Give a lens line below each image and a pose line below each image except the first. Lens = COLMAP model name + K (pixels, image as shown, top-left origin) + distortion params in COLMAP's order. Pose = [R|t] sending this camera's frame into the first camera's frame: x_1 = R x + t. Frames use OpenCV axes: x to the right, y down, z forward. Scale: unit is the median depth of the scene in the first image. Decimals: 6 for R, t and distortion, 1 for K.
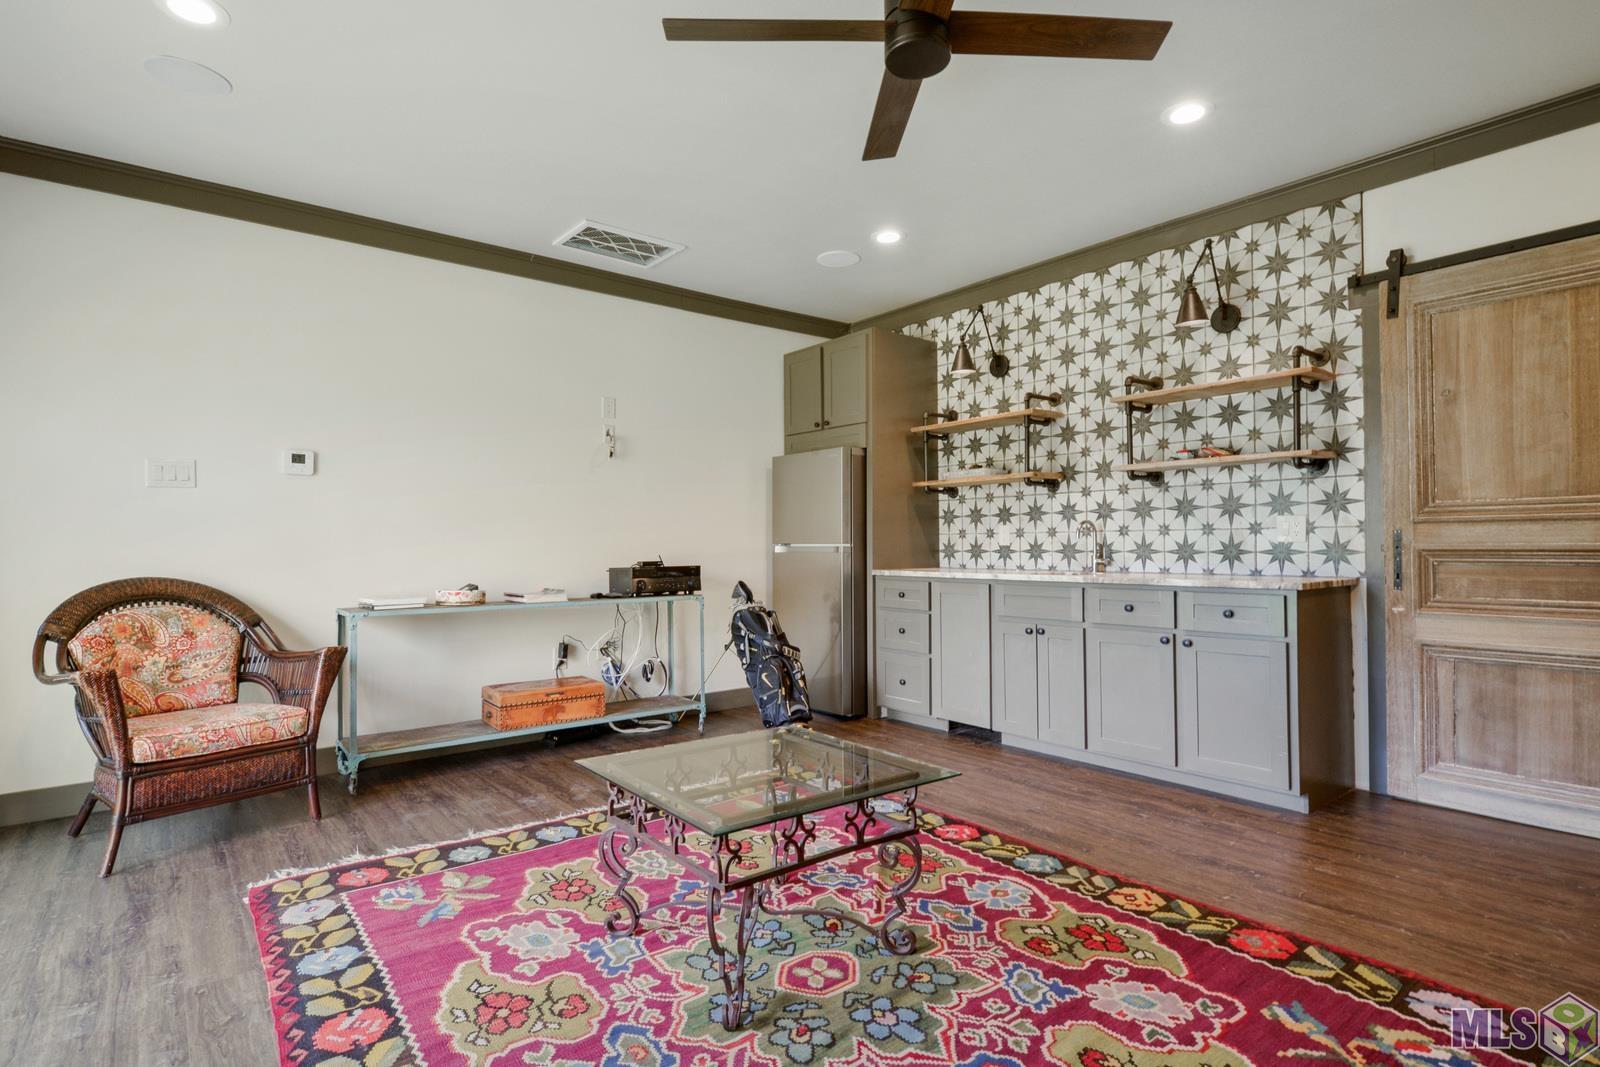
lens RADIAL K [[814.9, 0, 803.4], [0, 814.9, 538.1], [0, 0, 1]] dist [-0.005820, 0.001457]
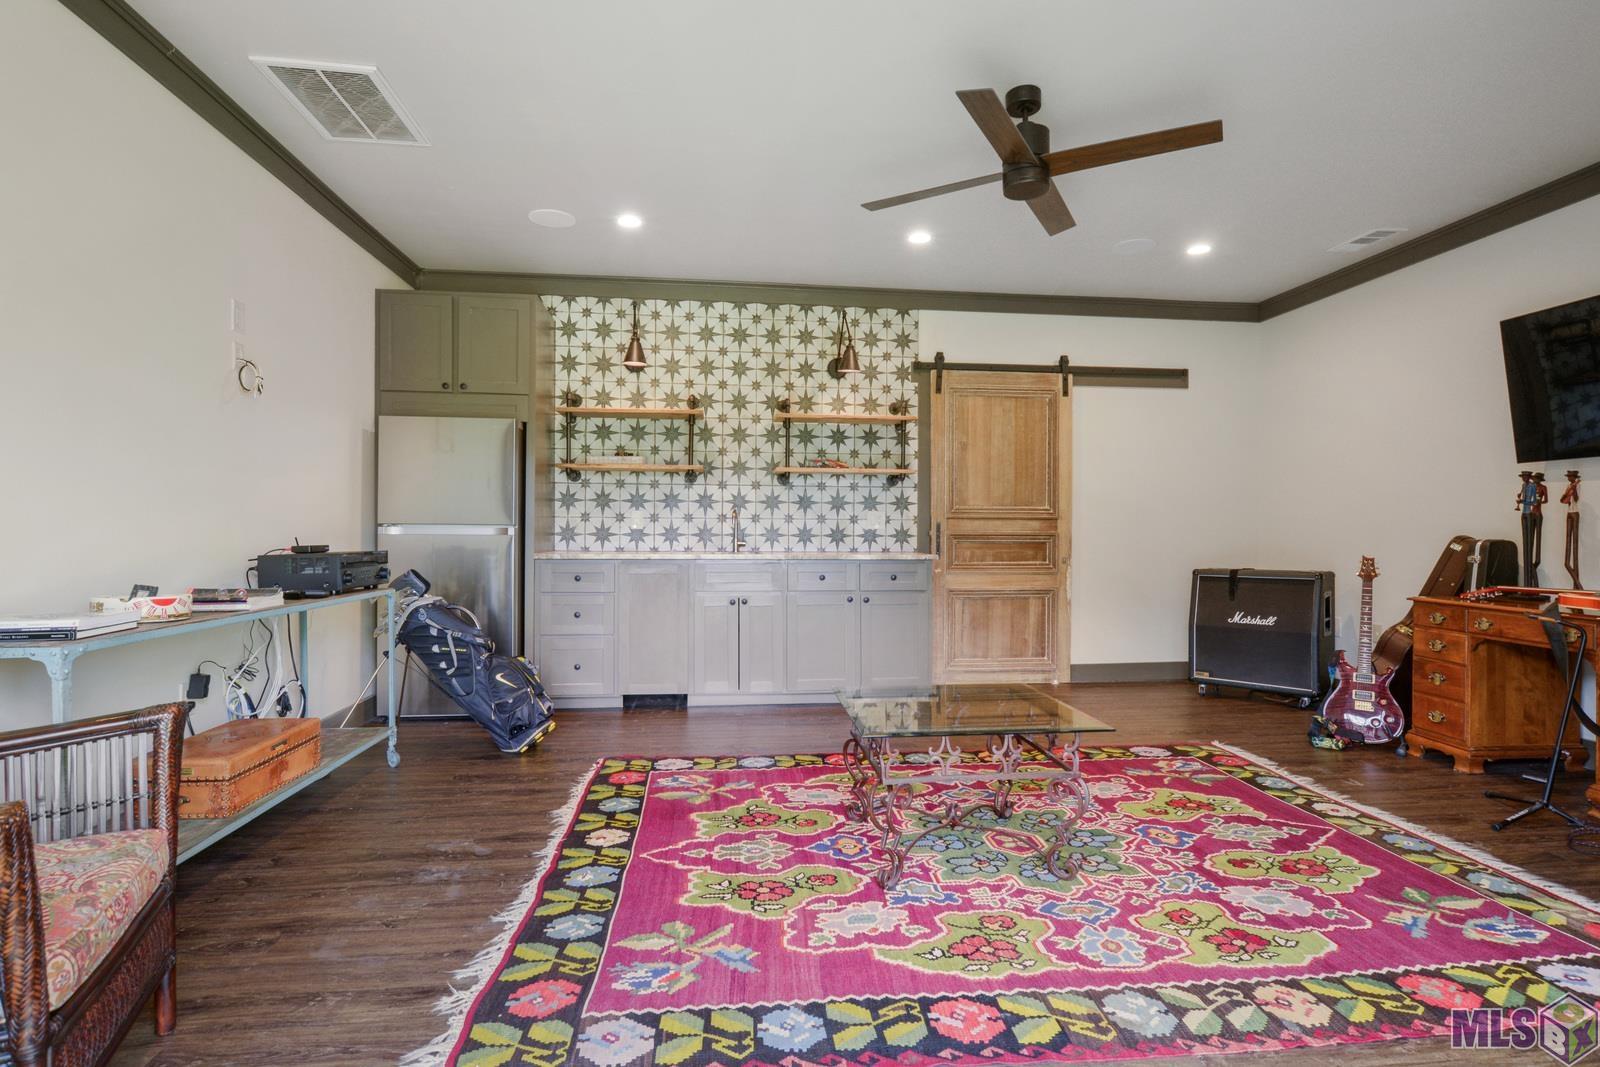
lens RADIAL K [[814.9, 0, 802.0], [0, 814.9, 535.2], [0, 0, 1]] dist [-0.005820, 0.001457]
pose [[0.524730, 0.003788, 0.851261, -0.743476], [-0.016656, 0.999844, 0.005818, 0.009588], [-0.851106, -0.017232, 0.524711, 0.330767]]
